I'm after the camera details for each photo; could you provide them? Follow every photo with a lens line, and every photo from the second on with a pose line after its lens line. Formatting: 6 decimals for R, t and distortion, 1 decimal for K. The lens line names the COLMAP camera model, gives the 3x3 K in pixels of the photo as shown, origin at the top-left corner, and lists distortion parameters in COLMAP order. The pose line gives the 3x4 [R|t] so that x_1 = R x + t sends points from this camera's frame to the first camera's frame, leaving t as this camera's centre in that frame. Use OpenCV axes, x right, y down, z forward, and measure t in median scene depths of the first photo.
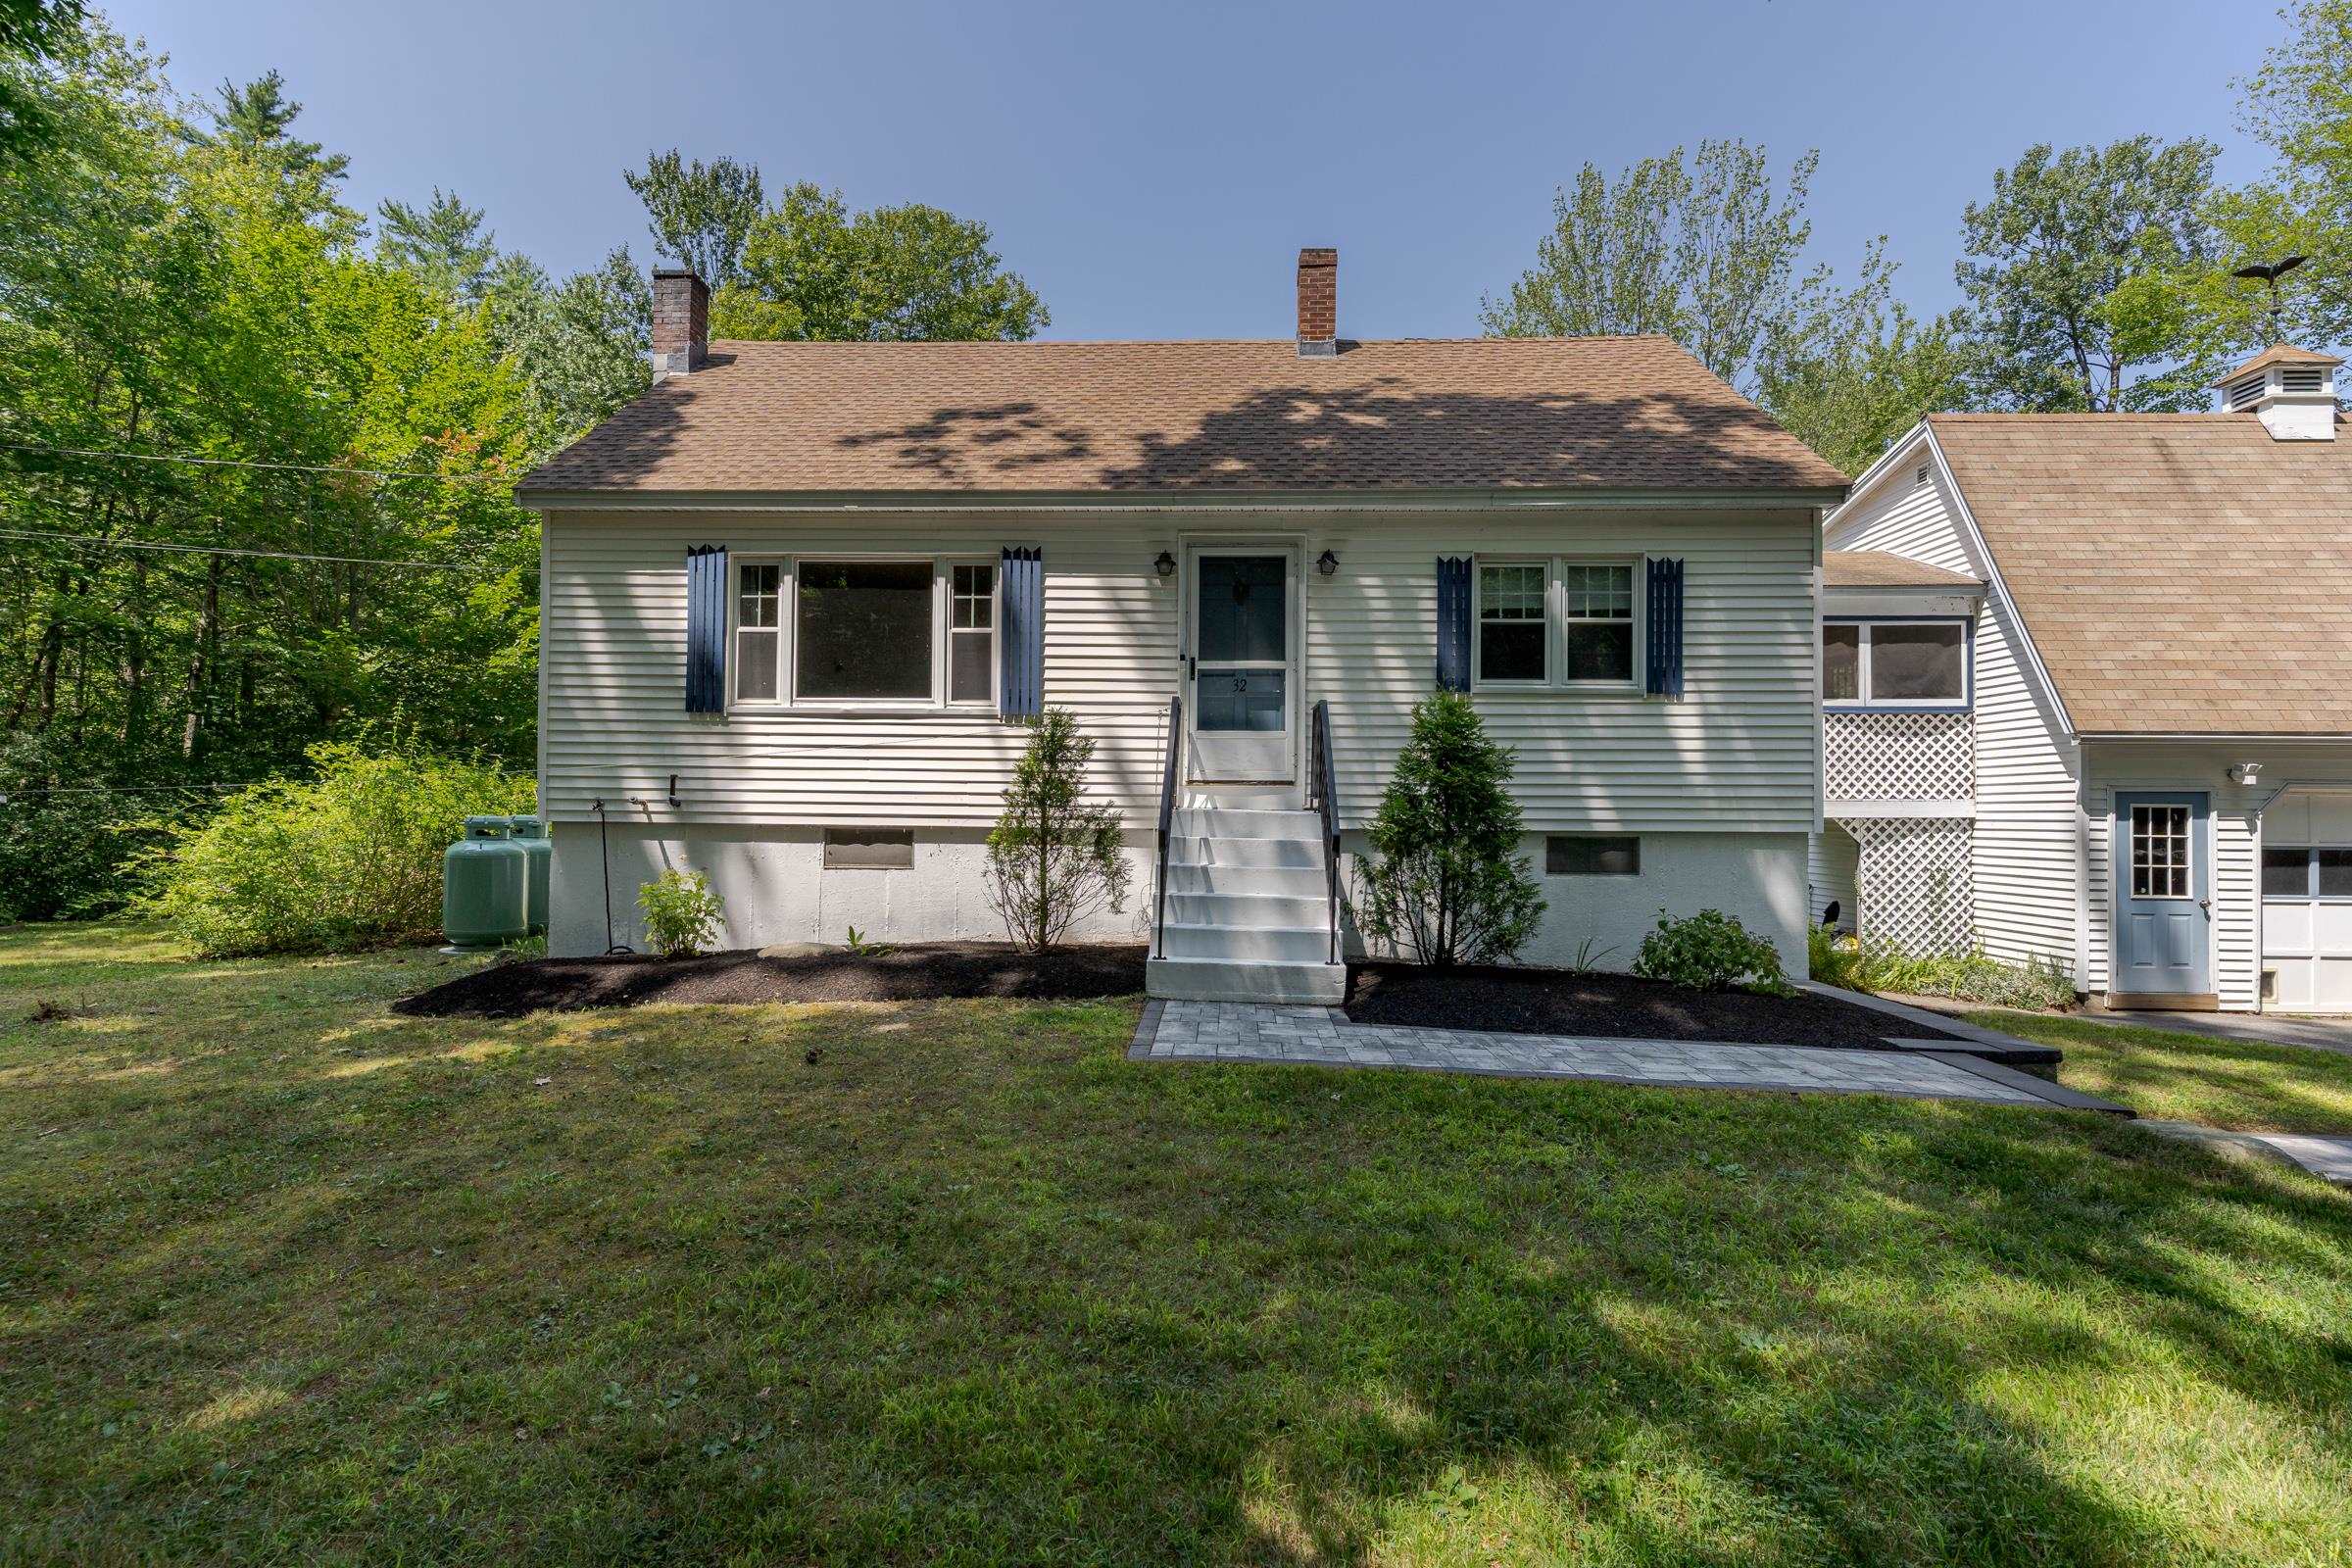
lens RADIAL K [[1124.2, 0, 1176.0], [0, 1124.2, 784.0], [0, 0, 1]] dist [0.002506, -0.000895]
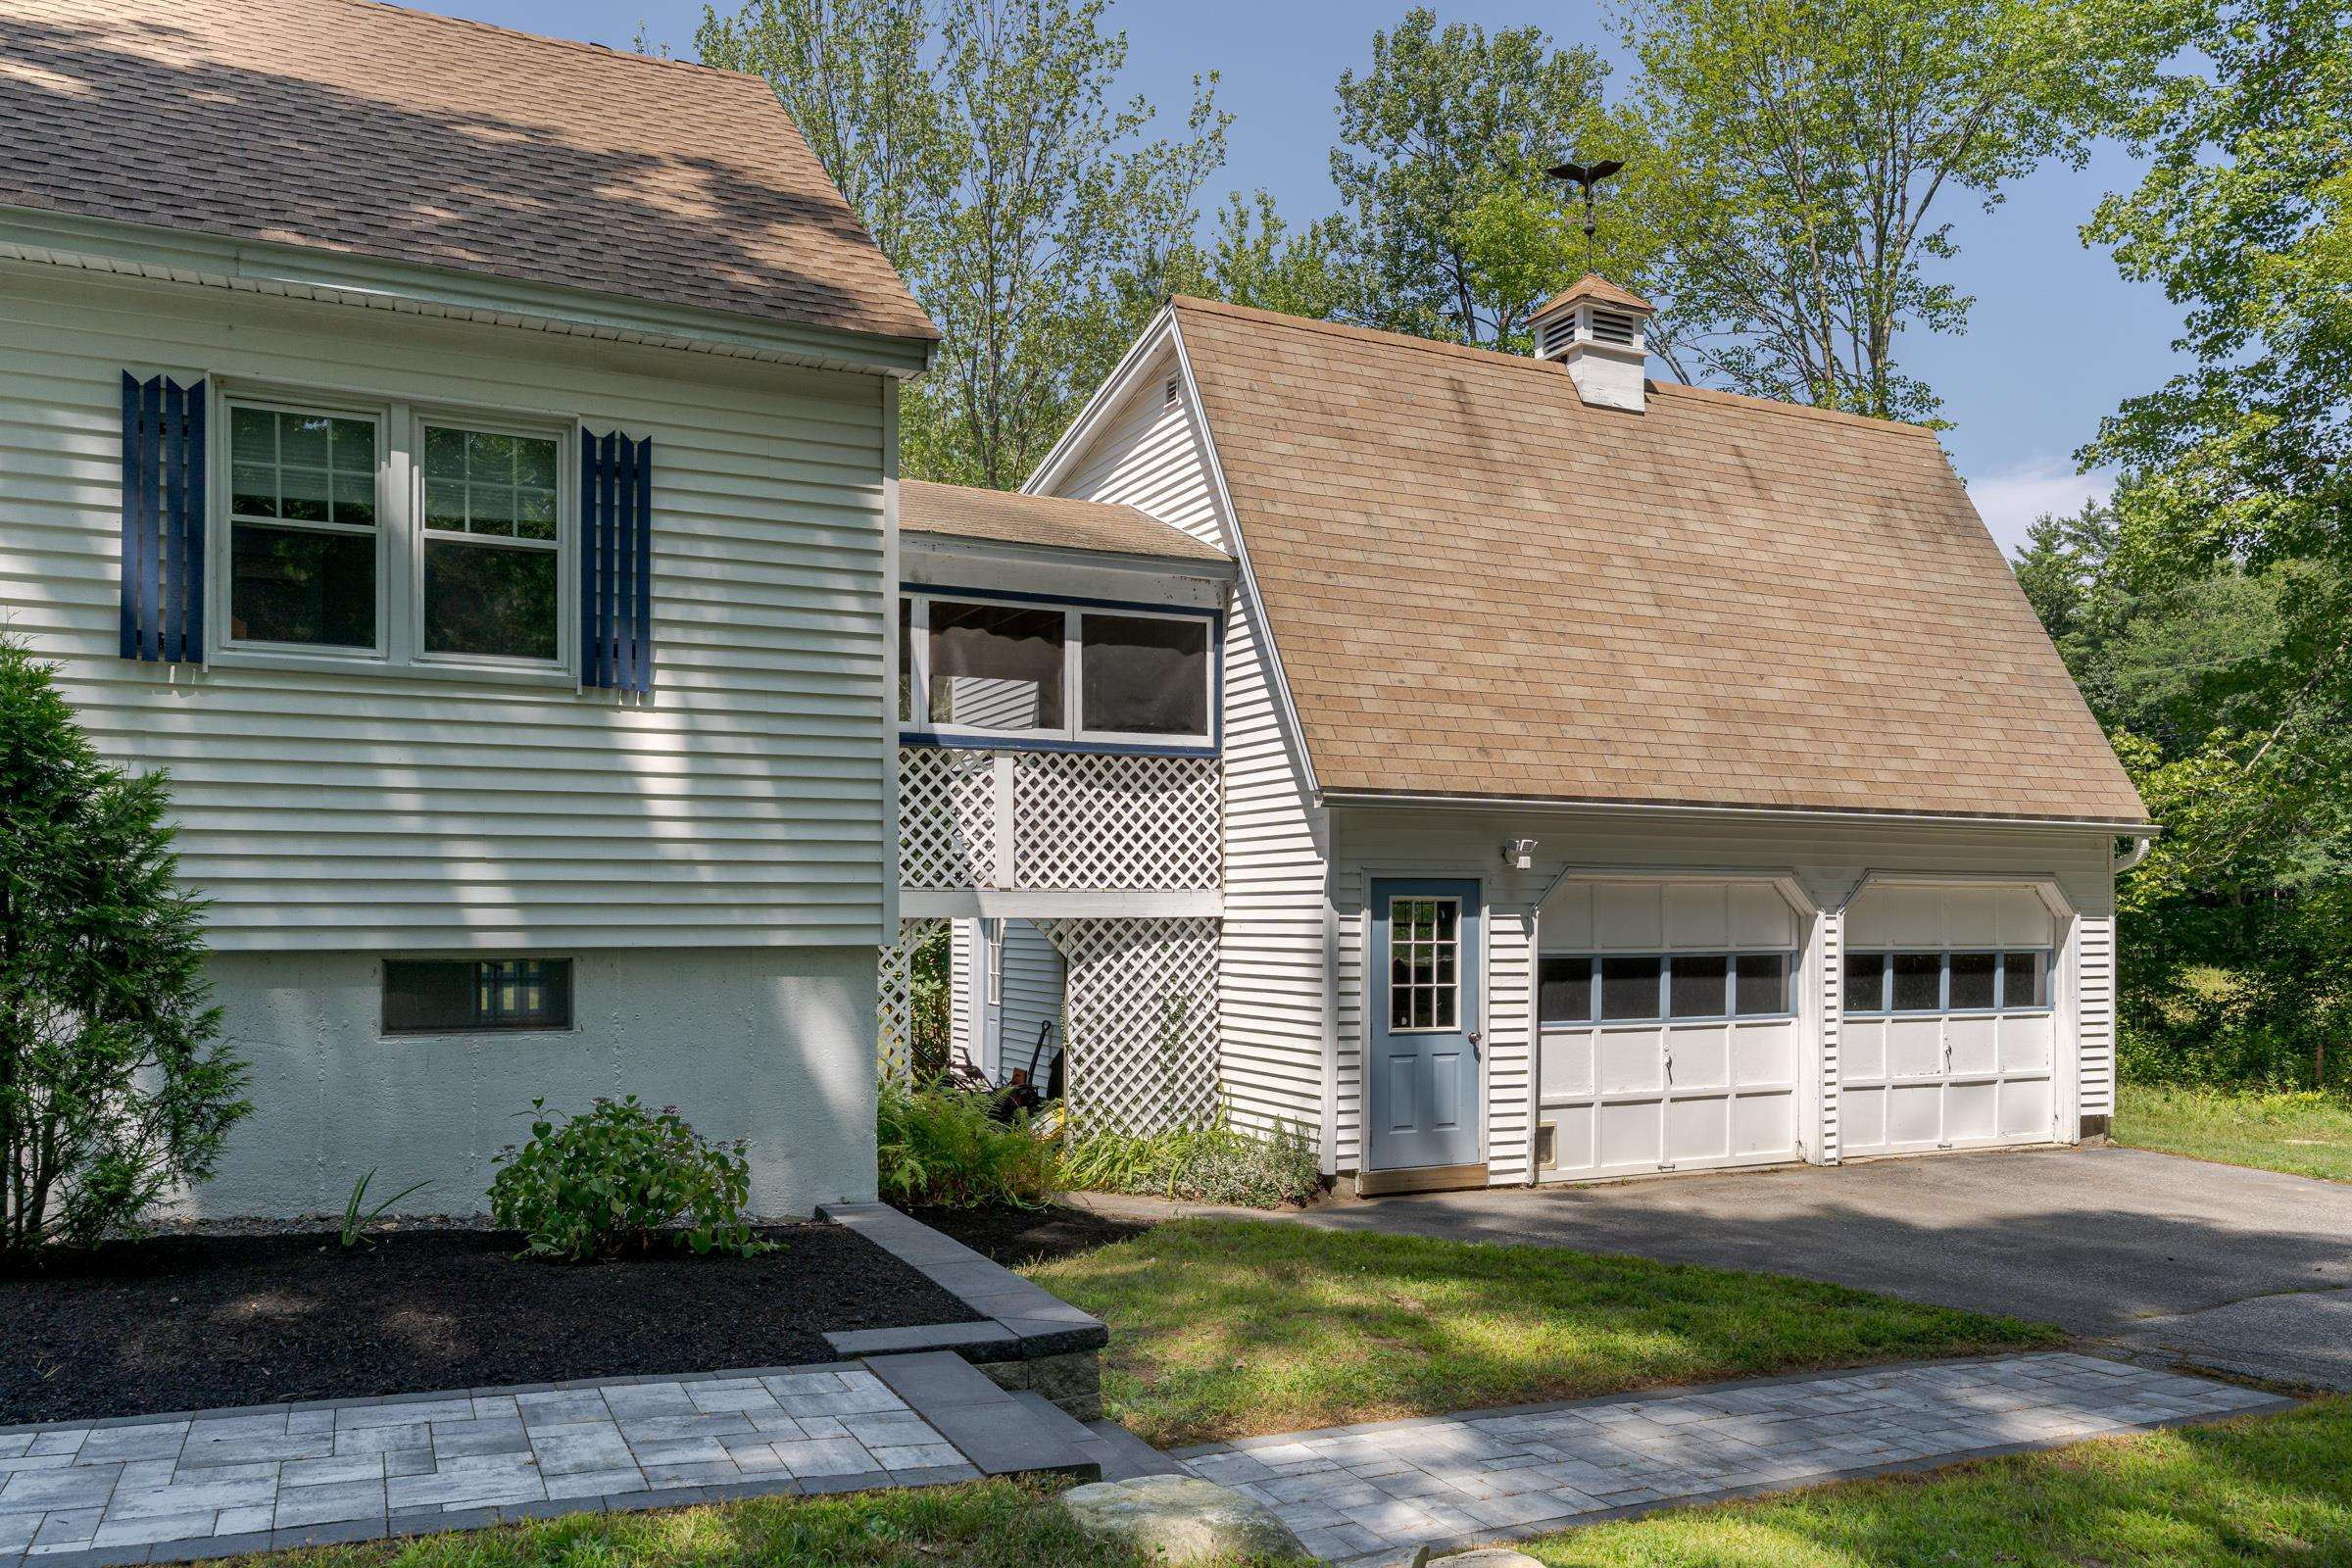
lens RADIAL K [[1742.4, 0, 1180.8], [0, 1742.4, 912.3], [0, 0, 1]] dist [-0.001817, 0.005389]
pose [[0.884660, -0.004971, 0.466210, 0.210581], [-0.007025, 0.999688, 0.023990, 0.002847], [-0.466183, -0.024498, 0.884349, 0.105924]]
